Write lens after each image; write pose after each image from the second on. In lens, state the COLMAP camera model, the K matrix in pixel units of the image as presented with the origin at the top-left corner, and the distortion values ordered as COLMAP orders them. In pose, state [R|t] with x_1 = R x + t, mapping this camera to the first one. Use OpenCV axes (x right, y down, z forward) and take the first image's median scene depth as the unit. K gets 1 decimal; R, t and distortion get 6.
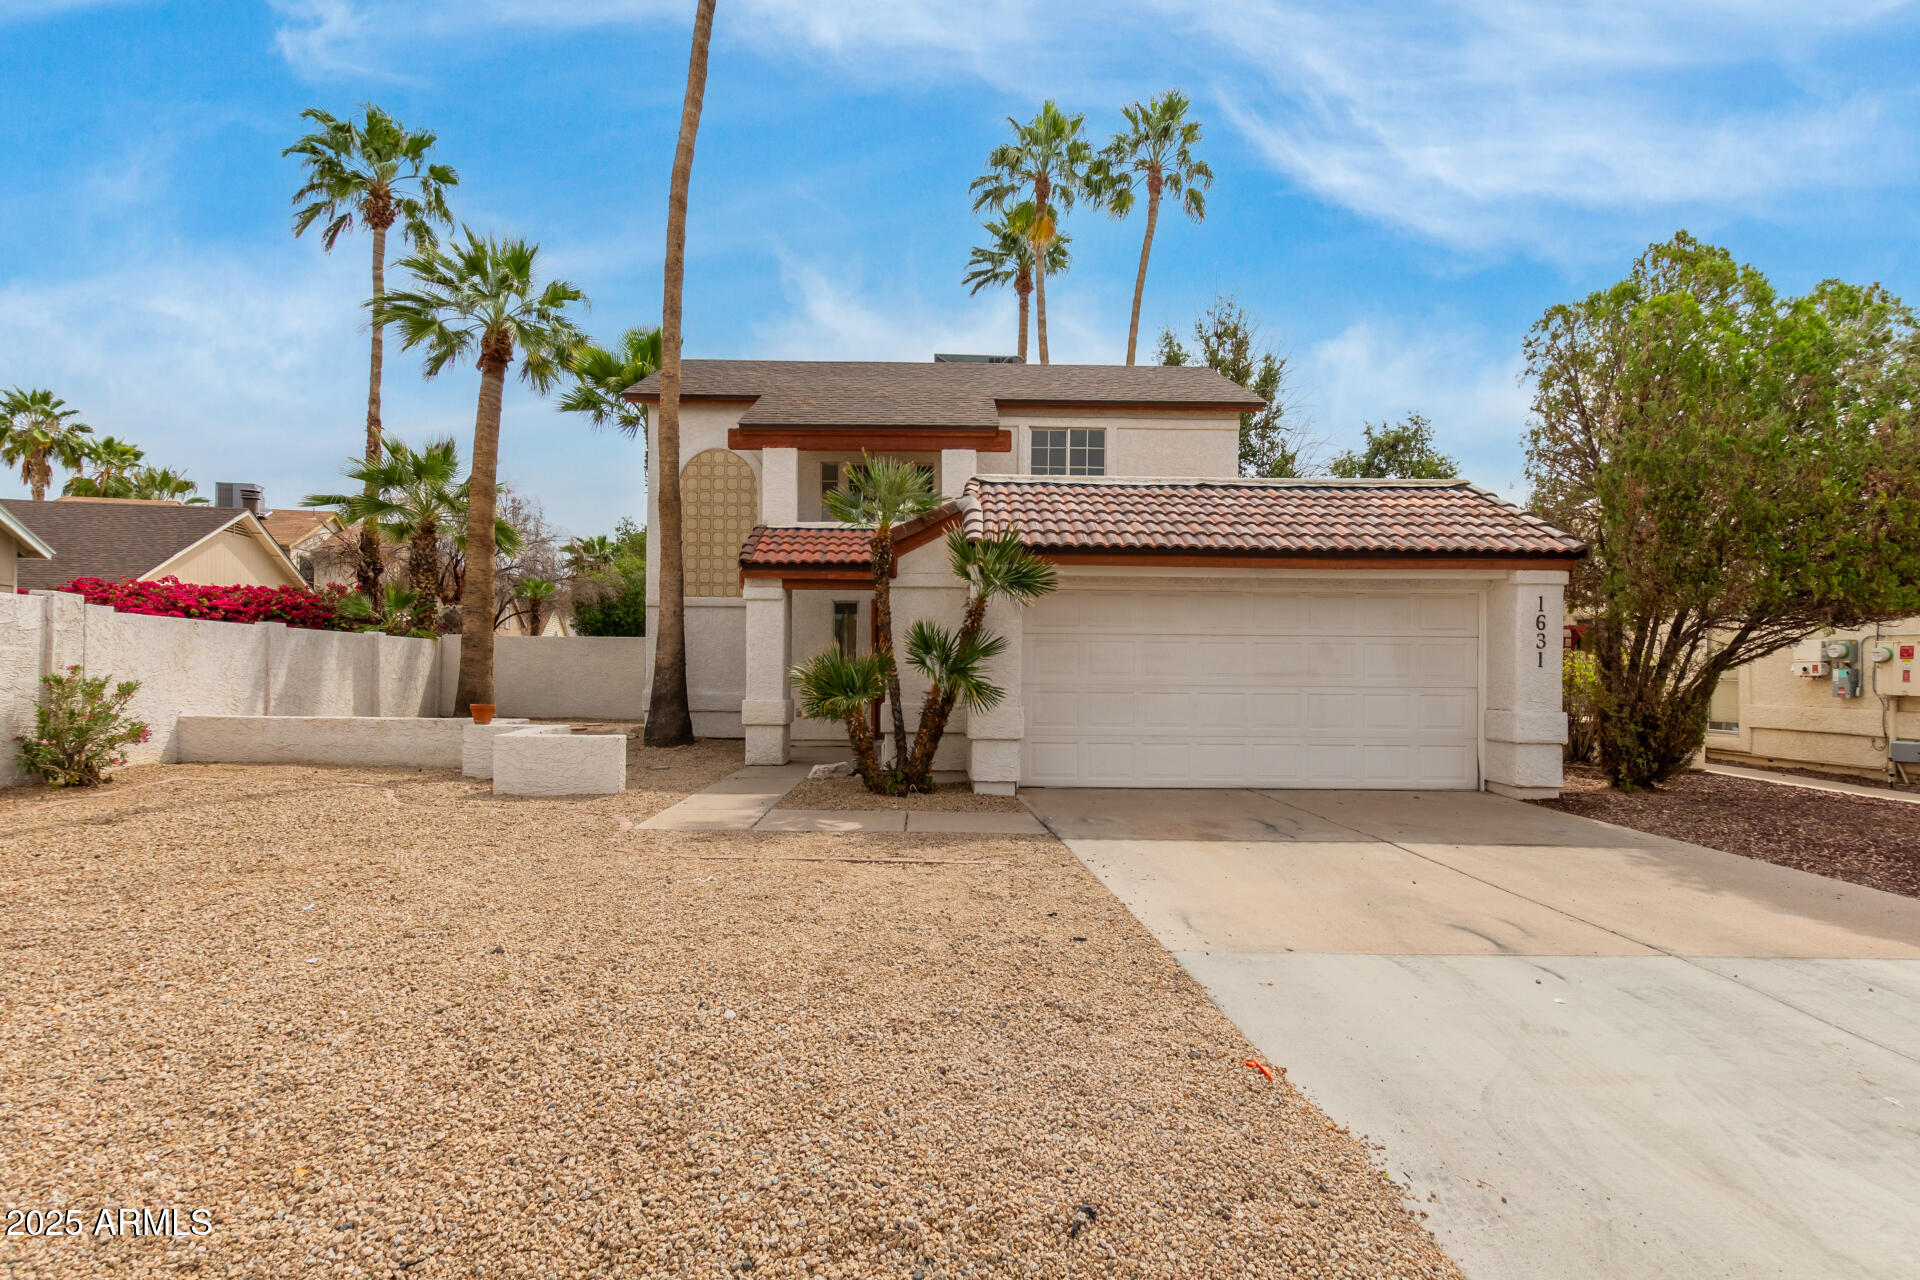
lens RADIAL K [[918.8, 0, 973.5], [0, 918.8, 643.9], [0, 0, 1]] dist [0.001606, -0.000279]
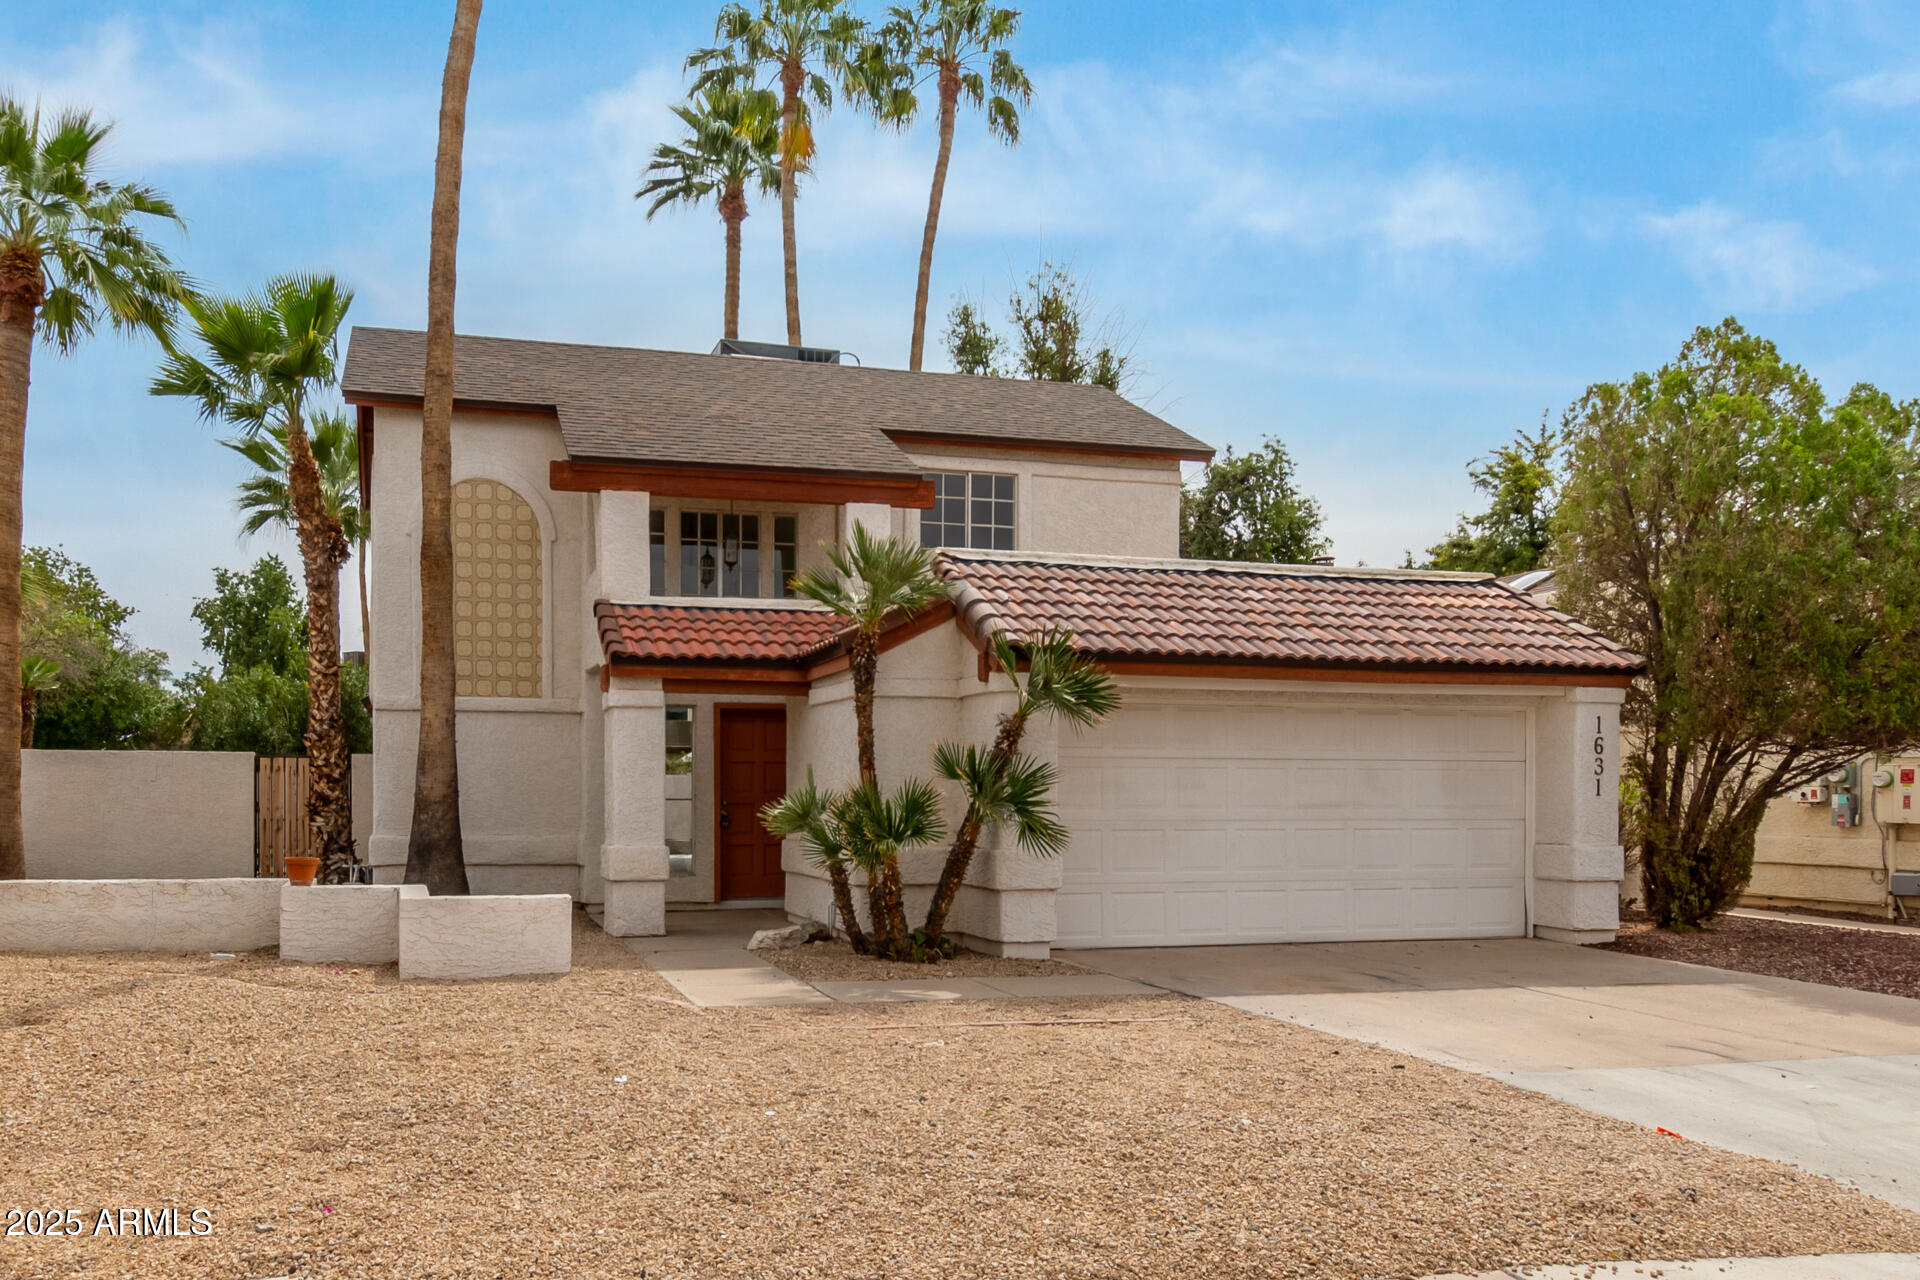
lens RADIAL K [[1526.7, 0, 860.5], [0, 1526.7, 762.9], [0, 0, 1]] dist [-0.002956, 0.009286]
pose [[0.967764, -0.000709, 0.251858, -0.387414], [-0.001282, 0.999969, 0.007741, -0.014853], [-0.251856, -0.007815, 0.967733, -0.218834]]
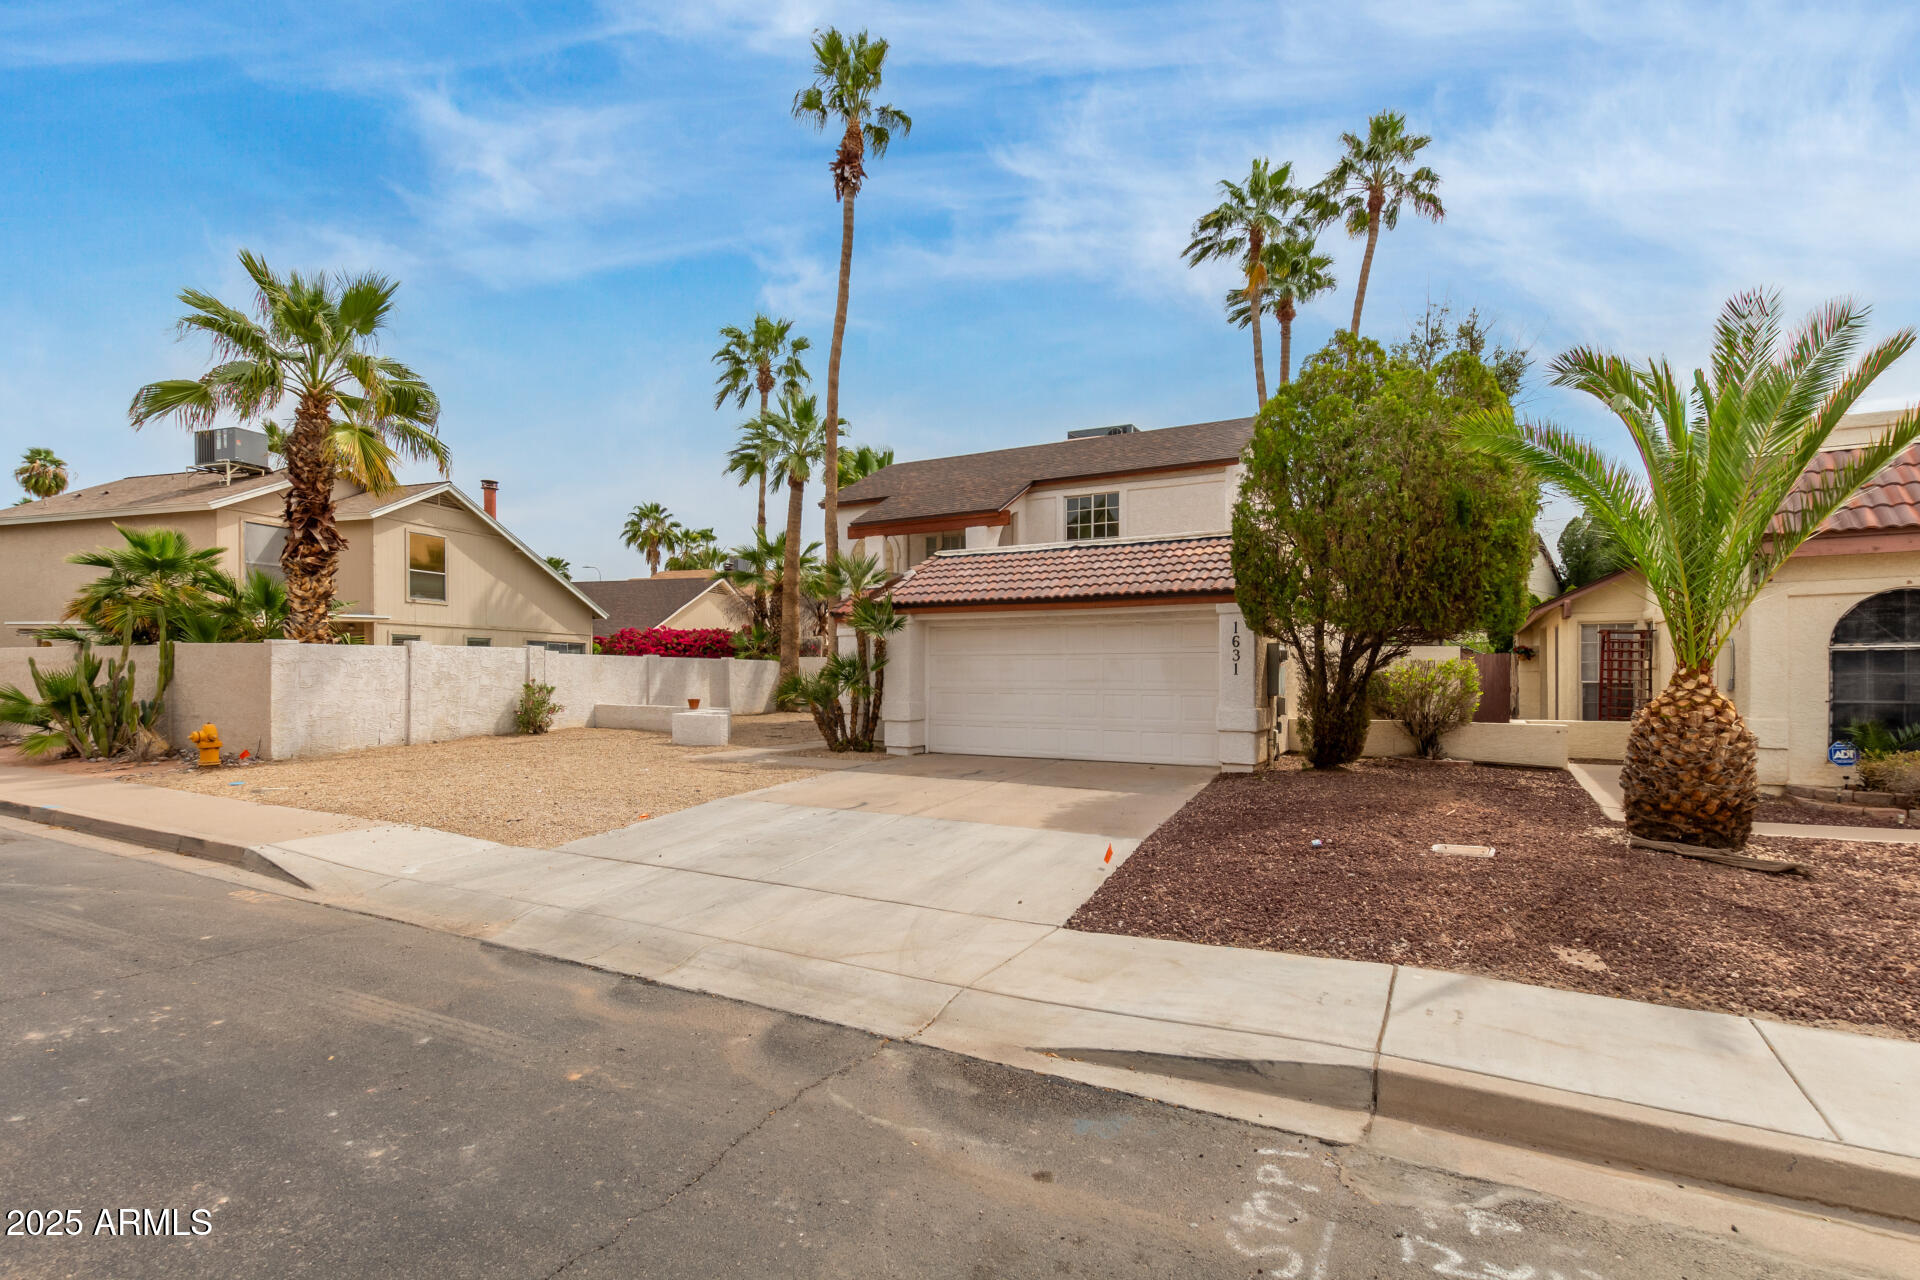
lens RADIAL K [[929.0, 0, 963.6], [0, 929.0, 655.6], [0, 0, 1]] dist [-0.000840, 0.000131]
pose [[0.860495, -0.017607, -0.509154, 0.827849], [0.017496, 0.999834, -0.005006, -0.002448], [0.509158, -0.004600, 0.860661, -0.314365]]
